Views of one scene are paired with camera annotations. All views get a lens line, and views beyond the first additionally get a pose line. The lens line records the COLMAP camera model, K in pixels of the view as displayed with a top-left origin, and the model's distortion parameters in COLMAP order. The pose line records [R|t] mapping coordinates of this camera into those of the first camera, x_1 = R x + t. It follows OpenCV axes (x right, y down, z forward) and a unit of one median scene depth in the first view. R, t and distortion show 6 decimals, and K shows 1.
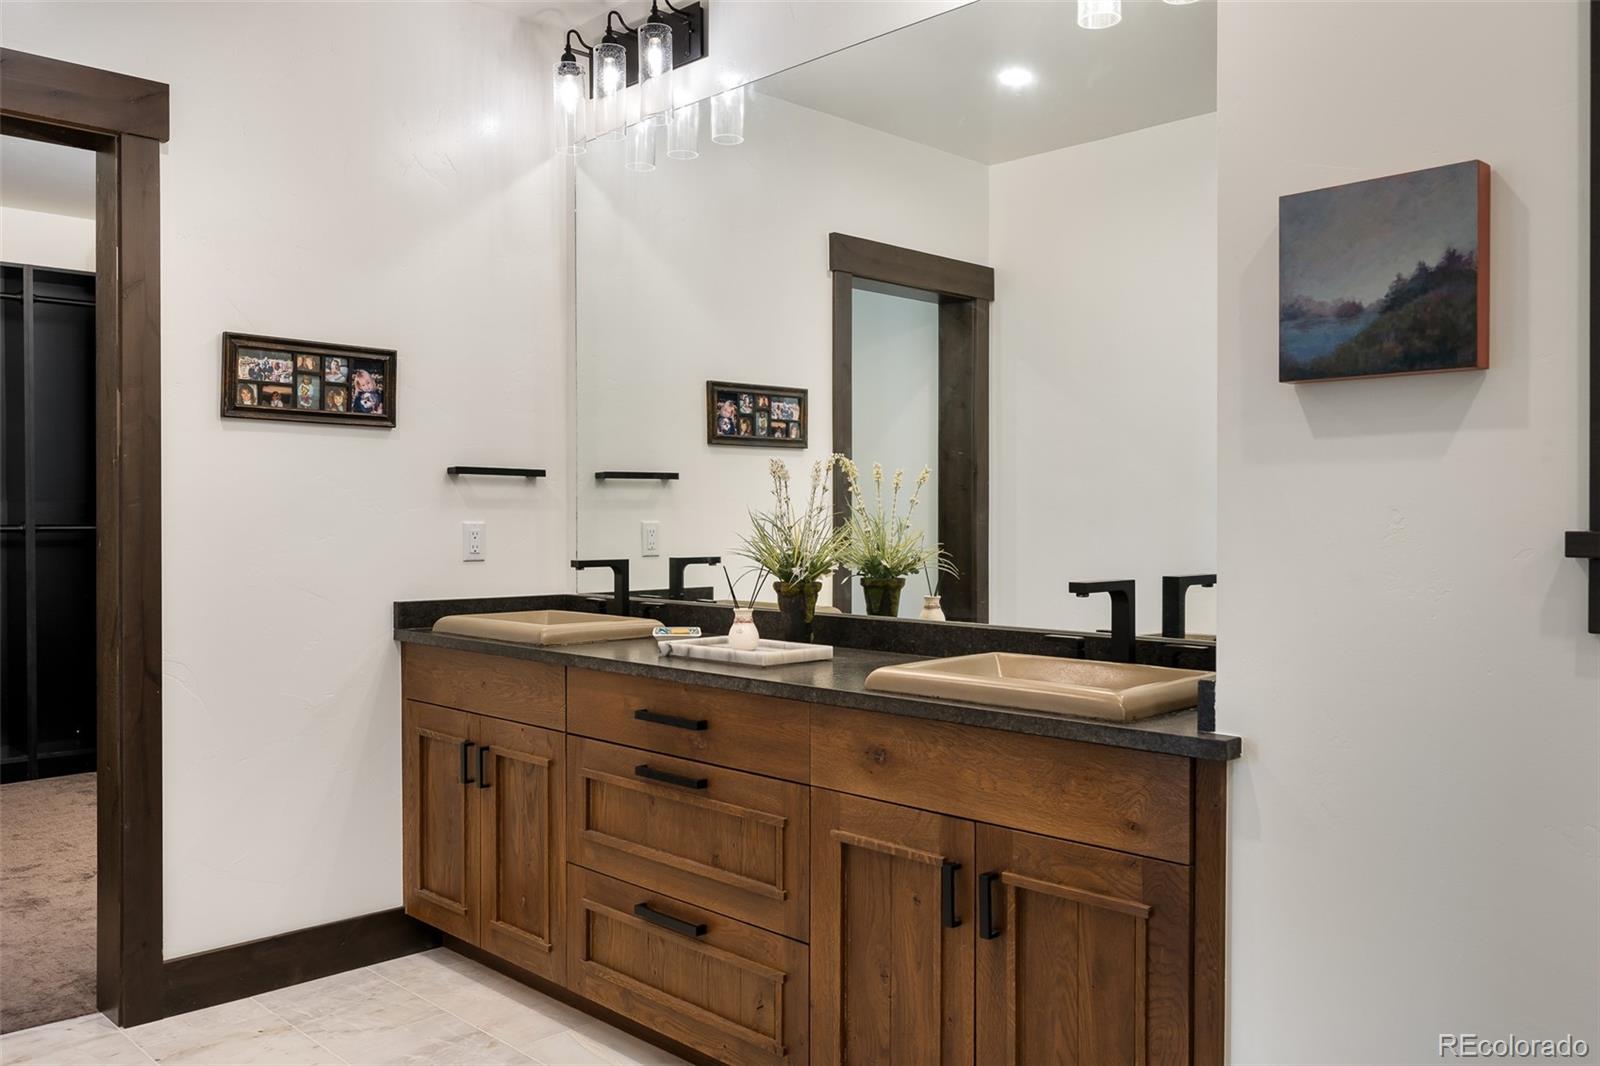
lens RADIAL K [[1278.5, 0, 804.0], [0, 1278.5, 537.4], [0, 0, 1]] dist [-0.022415, 0.007193]
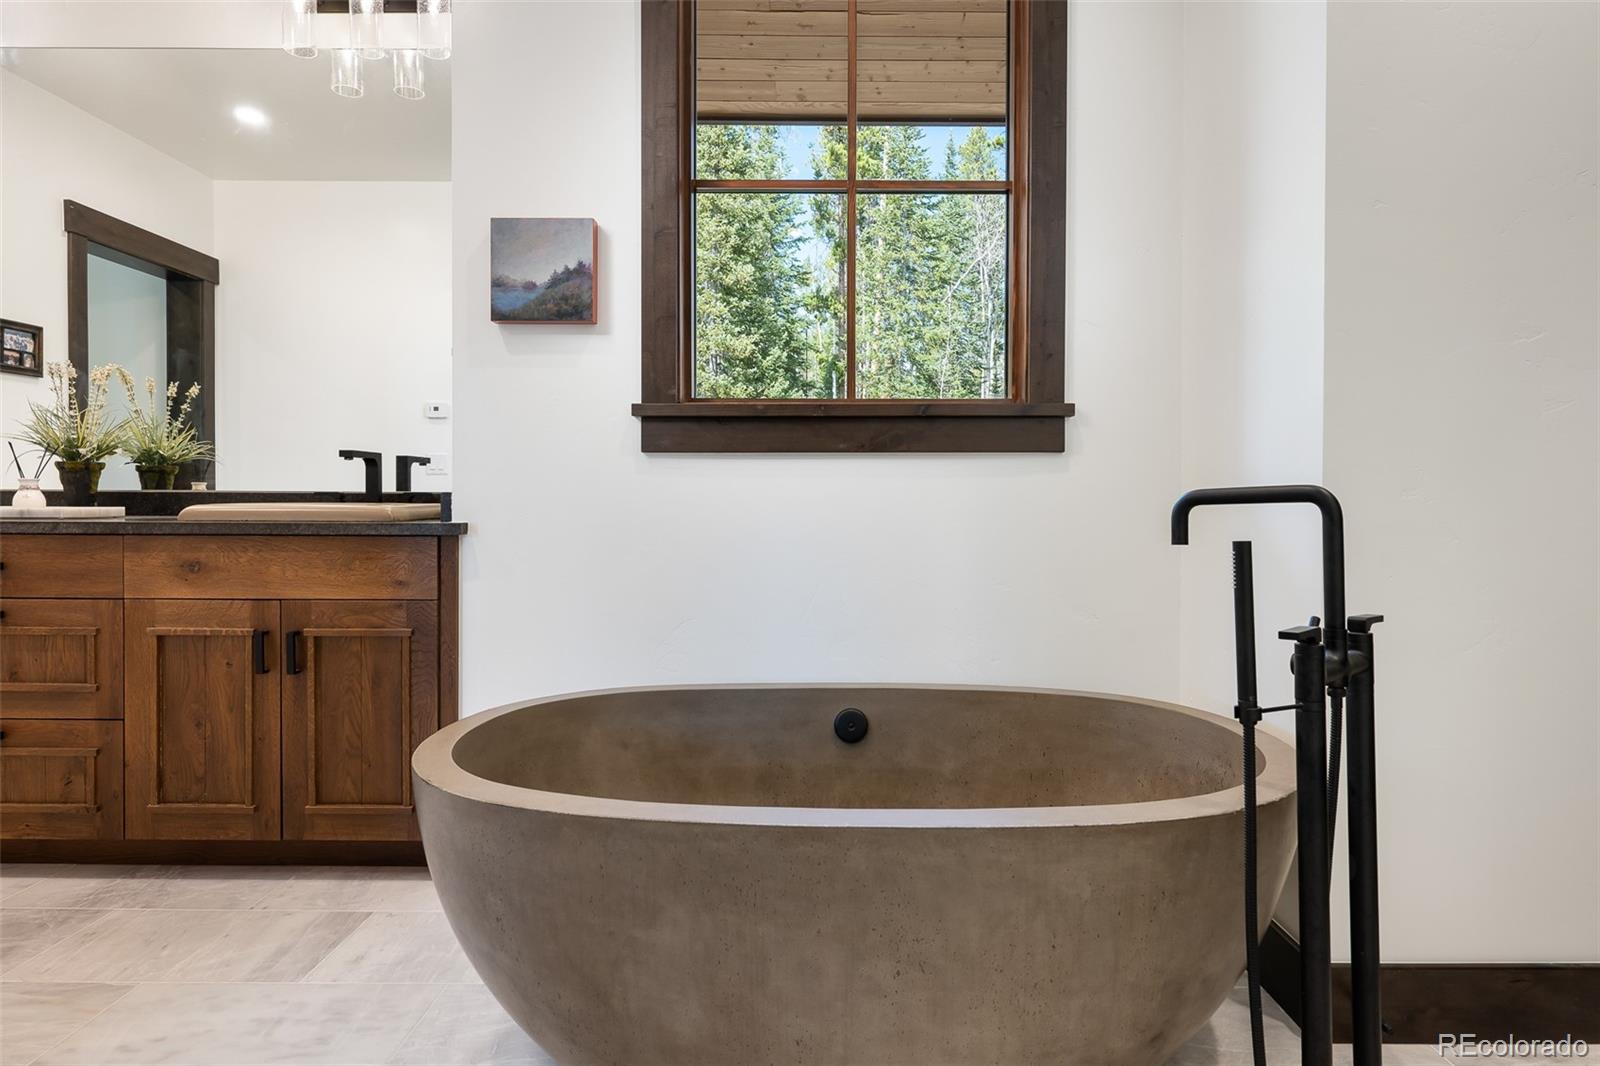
lens RADIAL K [[876.0, 0, 809.5], [0, 876.0, 522.7], [0, 0, 1]] dist [-0.000862, -0.001312]
pose [[0.705785, -0.010690, 0.708345, -0.139373], [0.001598, 0.999908, 0.013499, 0.107530], [-0.708424, -0.008396, 0.705737, -0.147726]]
